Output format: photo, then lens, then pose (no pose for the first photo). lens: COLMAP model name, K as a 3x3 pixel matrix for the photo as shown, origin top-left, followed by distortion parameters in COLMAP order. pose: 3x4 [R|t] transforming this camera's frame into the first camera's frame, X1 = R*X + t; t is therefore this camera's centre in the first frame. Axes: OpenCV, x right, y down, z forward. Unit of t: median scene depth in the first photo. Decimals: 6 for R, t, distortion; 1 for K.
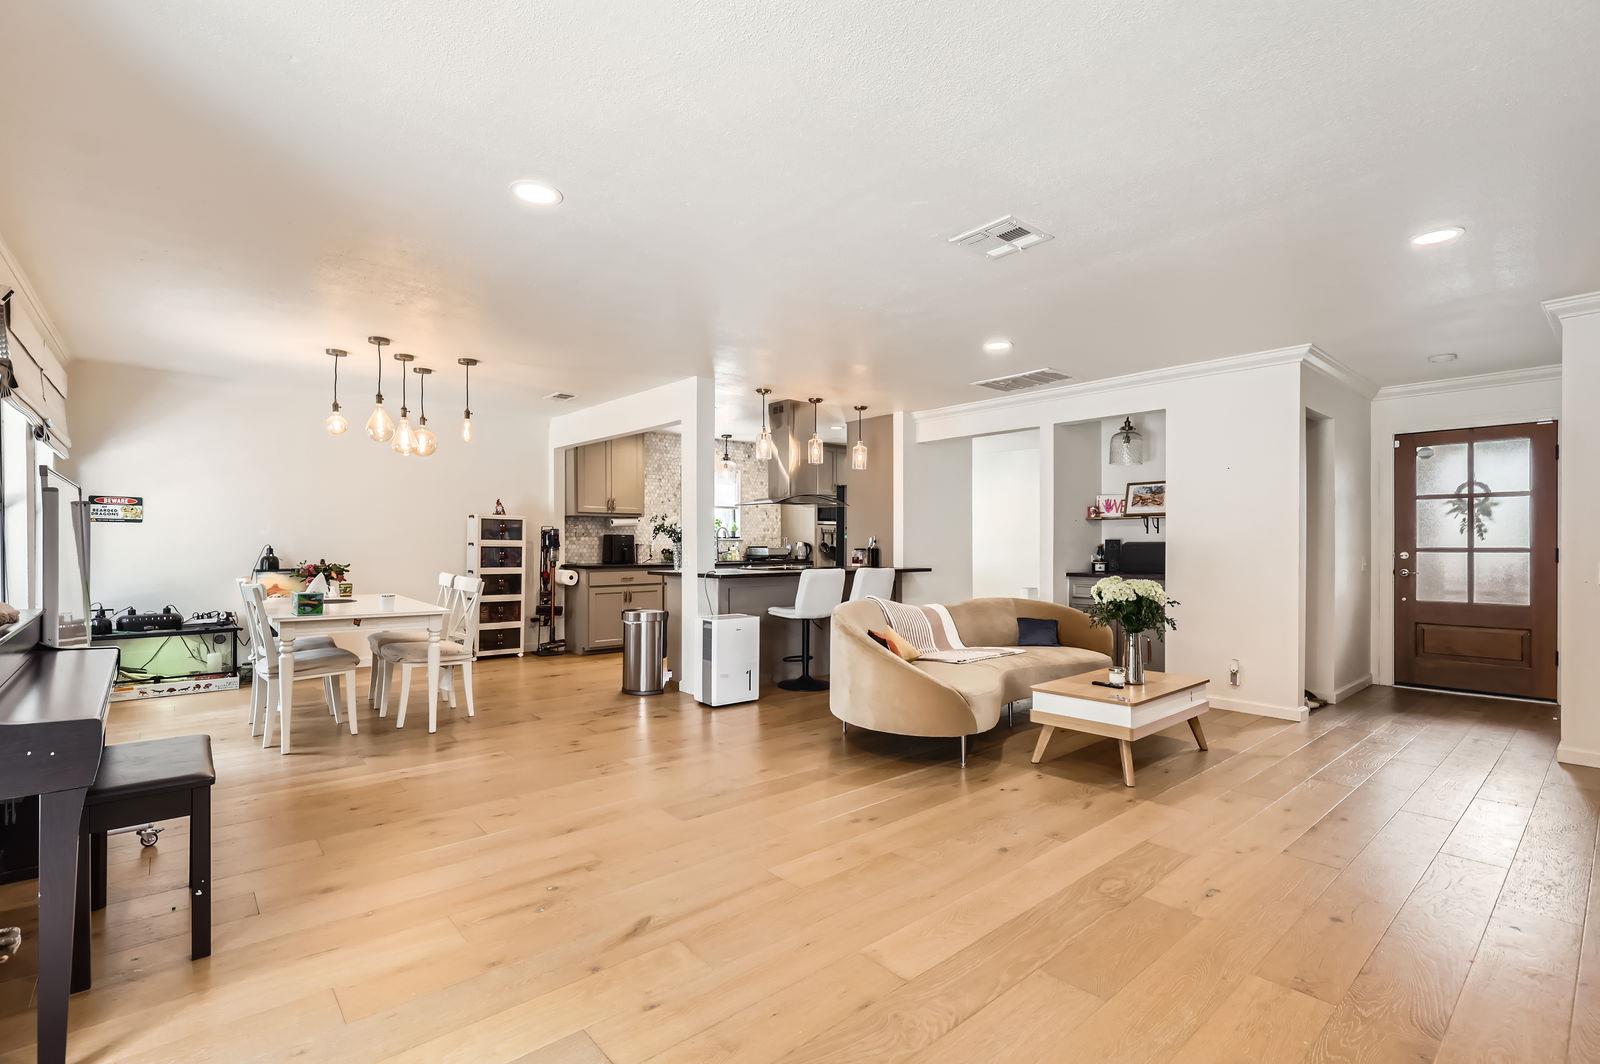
lens RADIAL K [[718.0, 0, 794.6], [0, 718.0, 545.9], [0, 0, 1]] dist [0.005673, -0.002393]
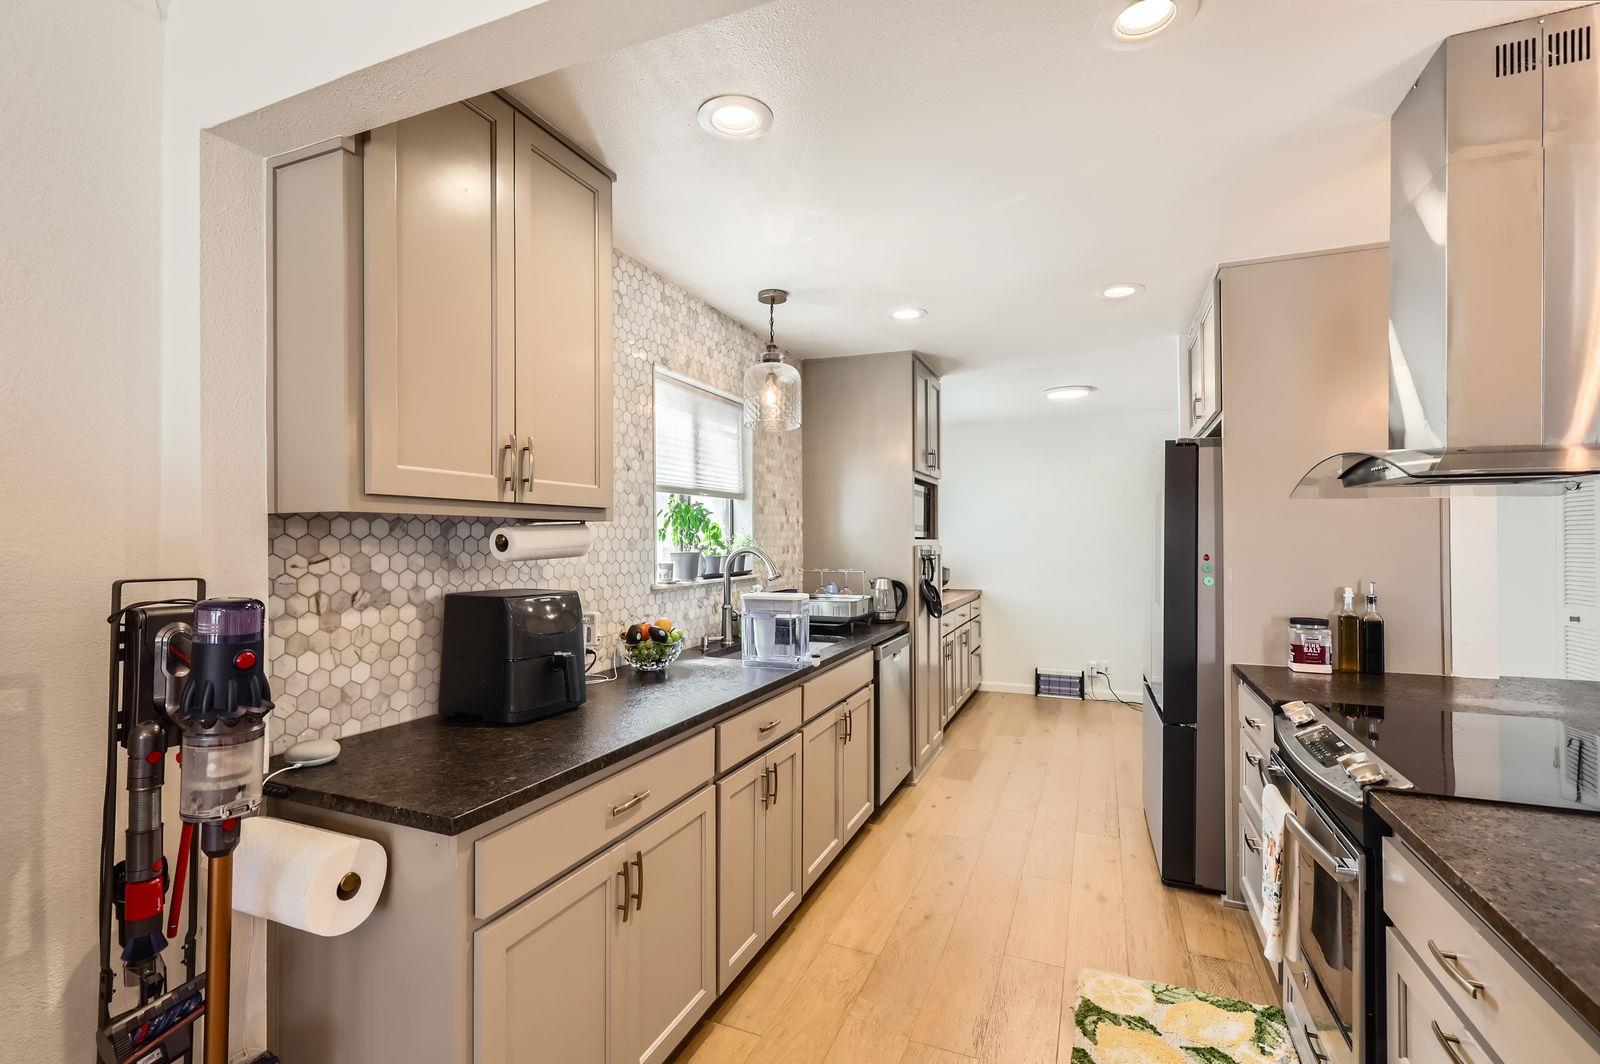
lens RADIAL K [[718.0, 0, 794.2], [0, 718.0, 539.6], [0, 0, 1]] dist [0.005673, -0.002393]
pose [[0.899166, -0.002646, 0.437599, -0.341973], [0.005146, 0.999977, -0.004526, -0.041186], [-0.437577, 0.006322, 0.899159, 0.945694]]
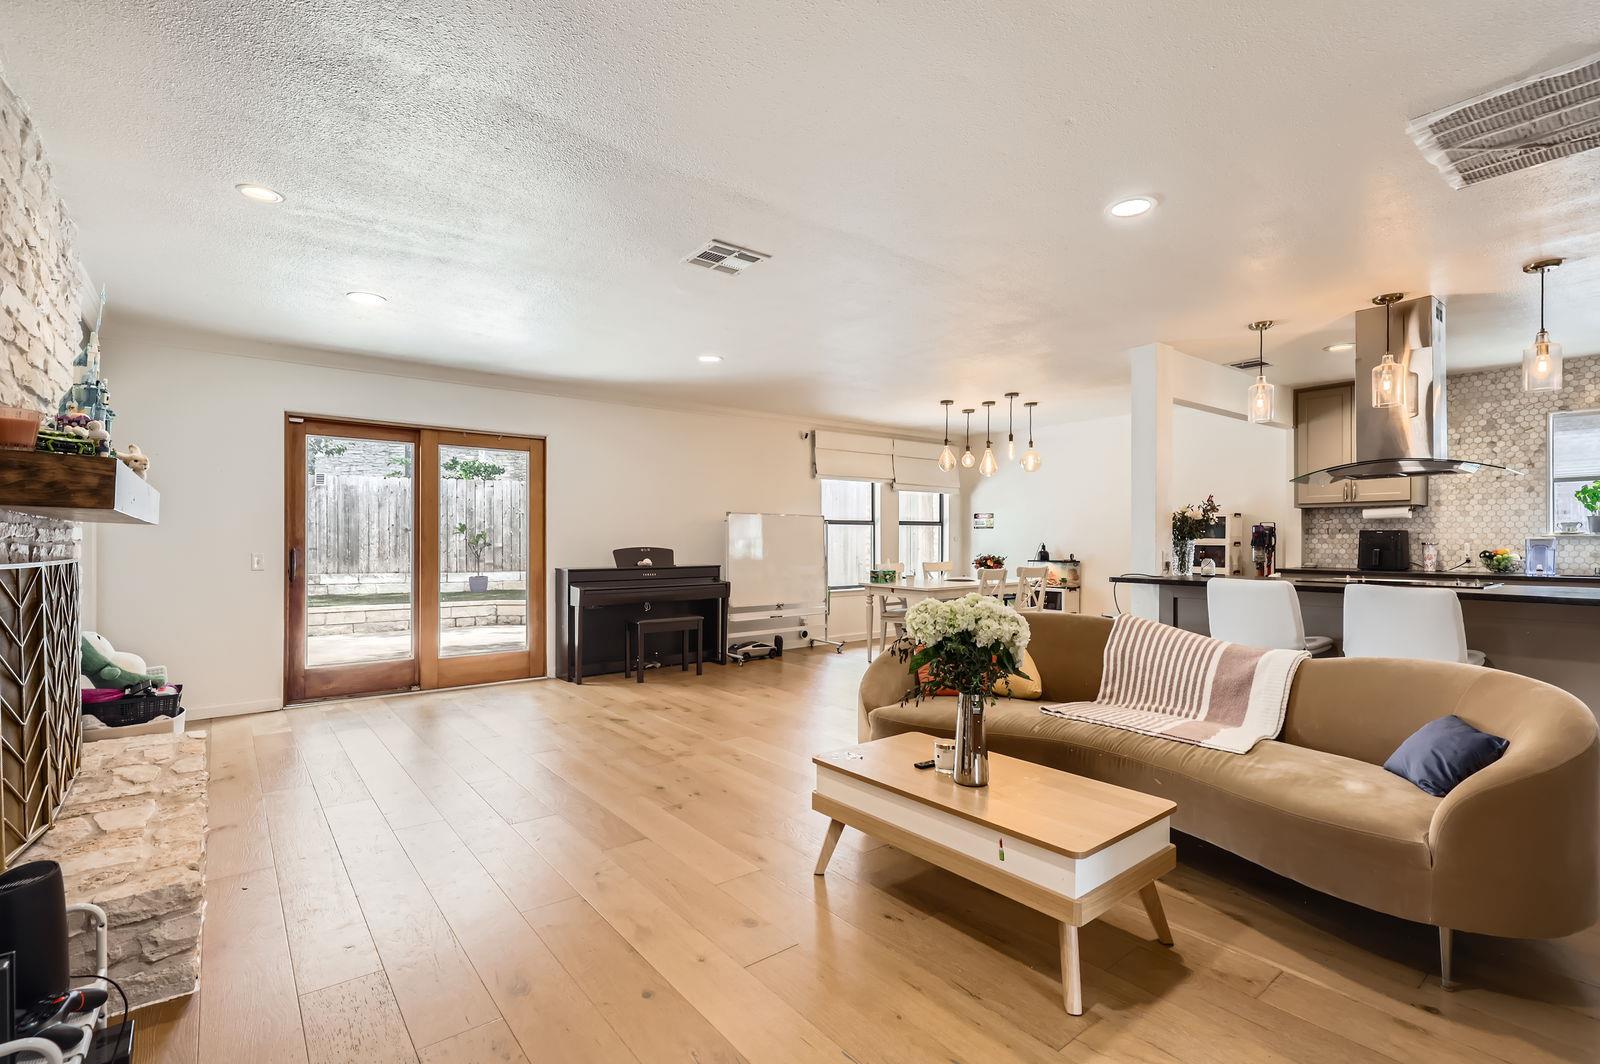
lens RADIAL K [[718.0, 0, 797.2], [0, 718.0, 533.5], [0, 0, 1]] dist [0.005673, -0.002393]
pose [[-0.029692, -0.012151, -0.999485, 0.650064], [-0.005748, 0.999912, -0.011985, -0.000002], [0.999543, 0.005389, -0.029759, 0.542802]]
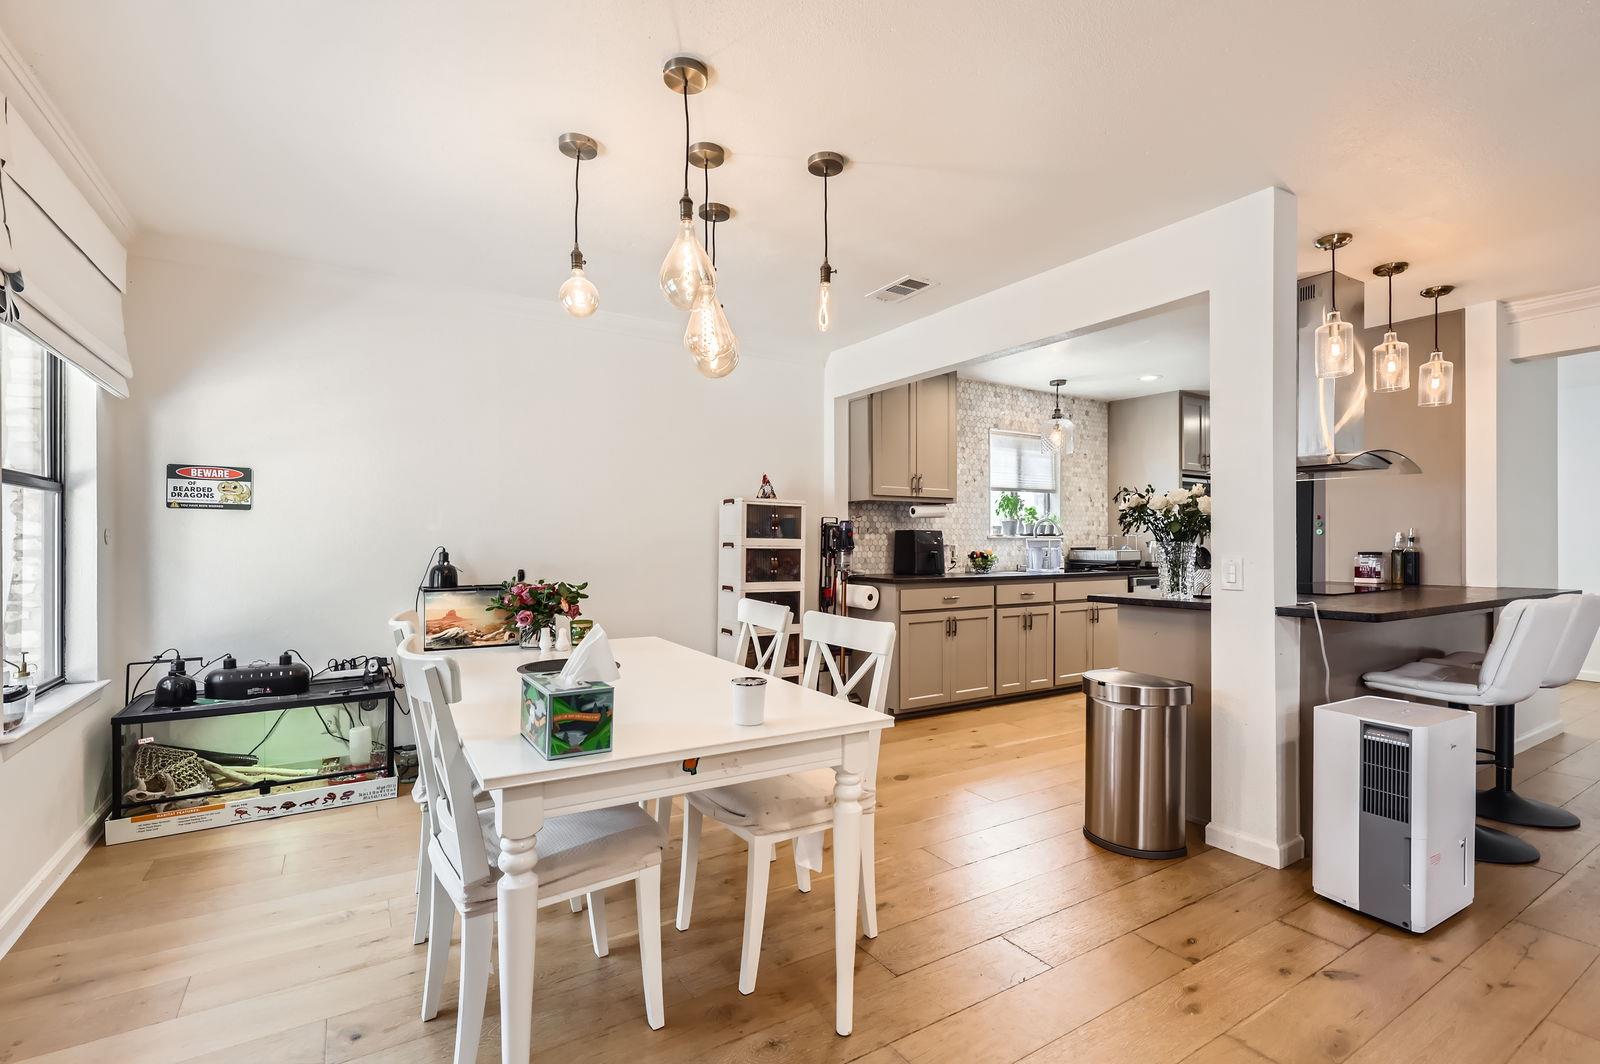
lens RADIAL K [[718.0, 0, 796.7], [0, 718.0, 545.3], [0, 0, 1]] dist [0.005673, -0.002393]
pose [[0.988059, -0.001297, -0.154073, -0.326069], [0.001054, 0.999998, -0.001659, -0.001364], [0.154075, 0.001476, 0.988058, 0.426759]]
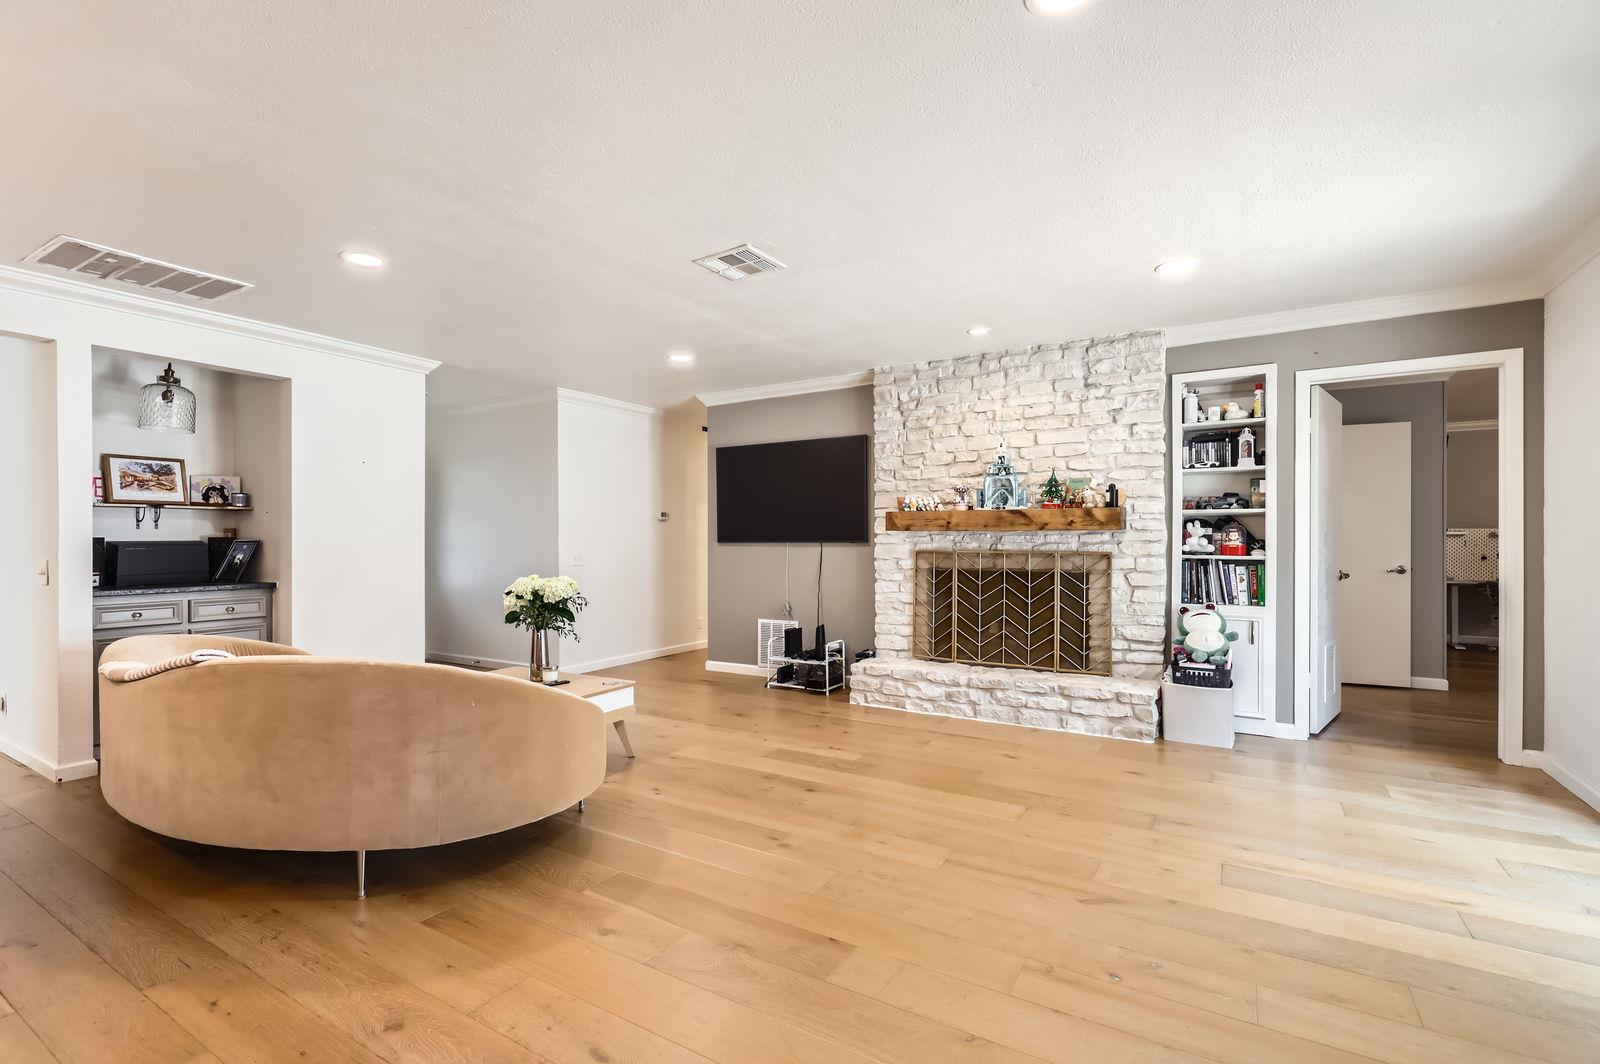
lens RADIAL K [[718.0, 0, 794.6], [0, 718.0, 540.0], [0, 0, 1]] dist [0.005673, -0.002393]
pose [[-0.289151, -0.002594, 0.957280, -0.375087], [0.007006, 0.999964, 0.004826, -0.005197], [-0.957258, 0.008102, -0.289122, 0.589462]]
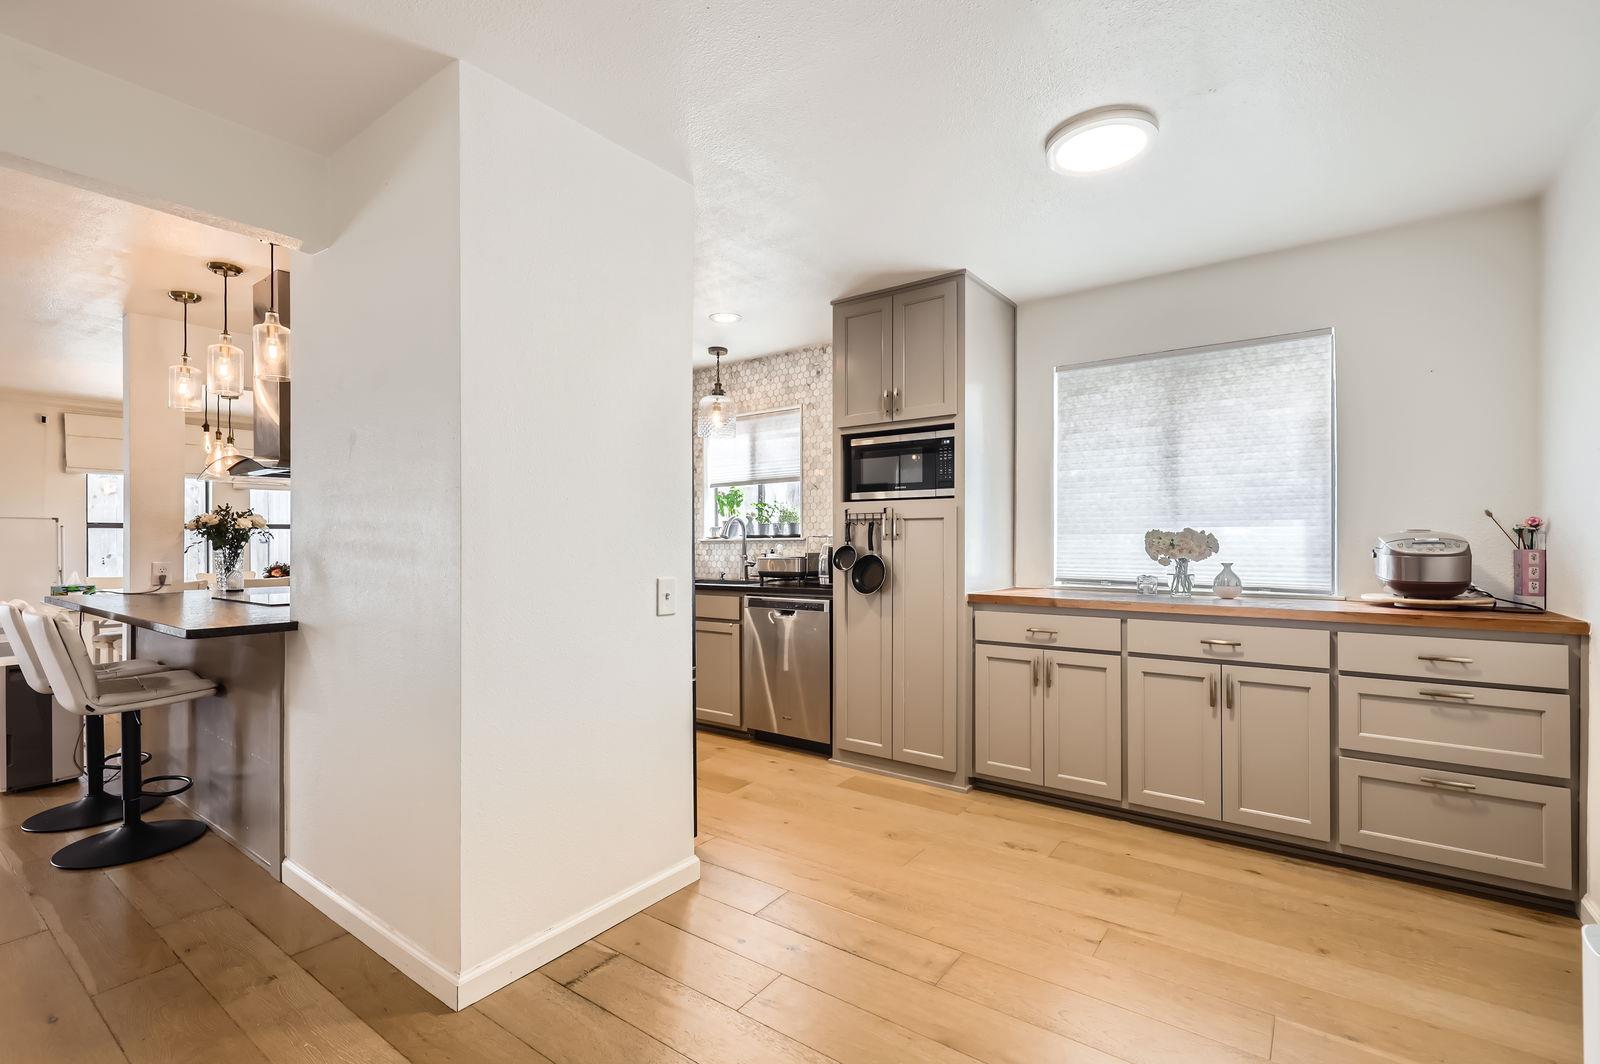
lens RADIAL K [[718.0, 0, 807.0], [0, 718.0, 540.5], [0, 0, 1]] dist [0.005673, -0.002393]
pose [[0.225215, -0.004448, -0.974299, 0.637387], [0.001723, 0.999990, -0.004168, -0.008588], [0.974307, -0.000740, 0.225221, 1.326372]]
